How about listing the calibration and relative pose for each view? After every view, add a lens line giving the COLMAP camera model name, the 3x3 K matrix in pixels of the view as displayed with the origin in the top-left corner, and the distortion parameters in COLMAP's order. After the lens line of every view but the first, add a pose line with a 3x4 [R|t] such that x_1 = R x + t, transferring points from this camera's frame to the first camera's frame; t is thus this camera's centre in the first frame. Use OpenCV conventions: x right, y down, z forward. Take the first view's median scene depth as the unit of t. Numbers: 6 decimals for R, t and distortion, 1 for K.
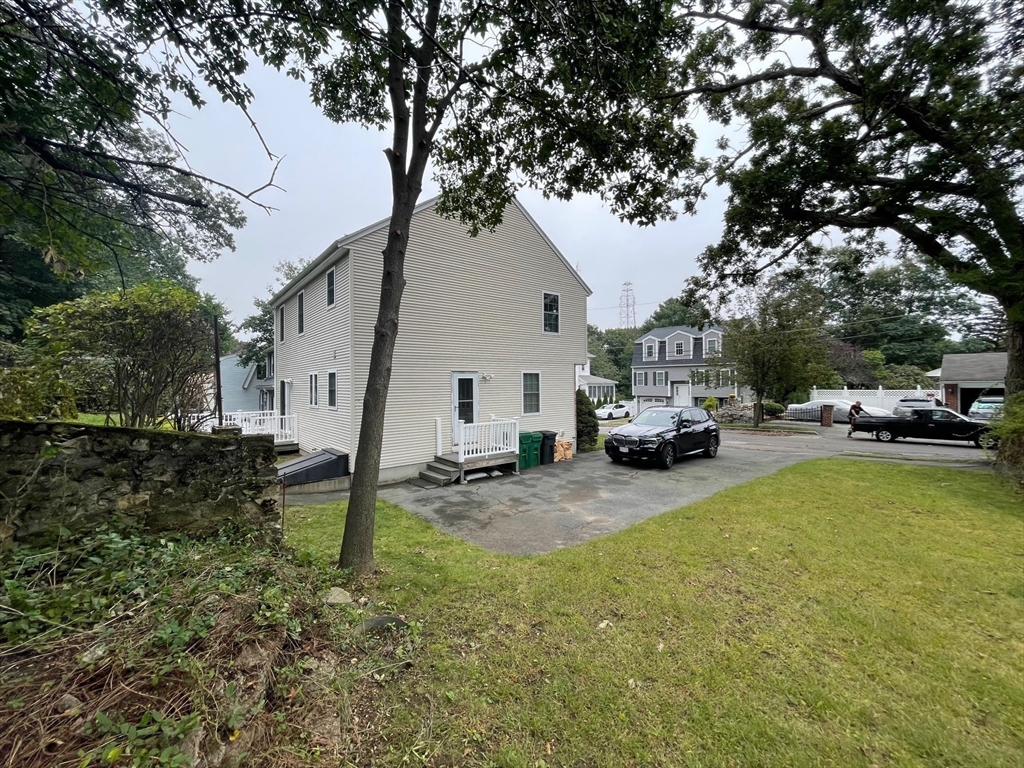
lens RADIAL K [[412.6, 0, 511.0], [0, 412.6, 378.1], [0, 0, 1]] dist [-0.001913, 0.000007]
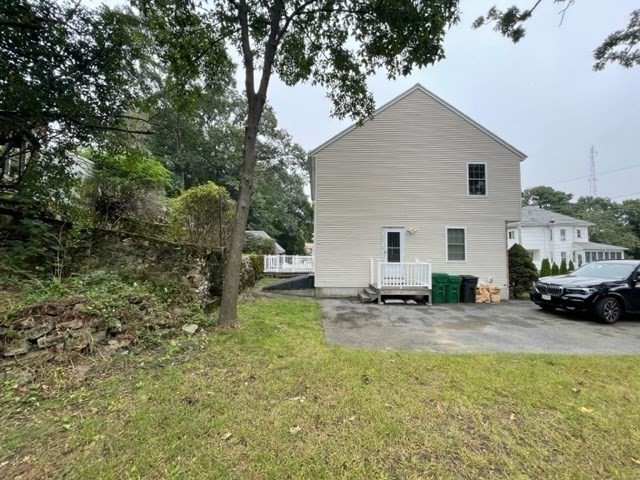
lens RADIAL K [[257.9, 0, 319.4], [0, 257.9, 236.3], [0, 0, 1]] dist [-0.001913, 0.000007]
pose [[0.782866, -0.023597, -0.621742, 0.240855], [-0.006908, 0.998889, -0.046609, 0.058011], [0.622151, 0.040784, 0.781834, 0.148979]]
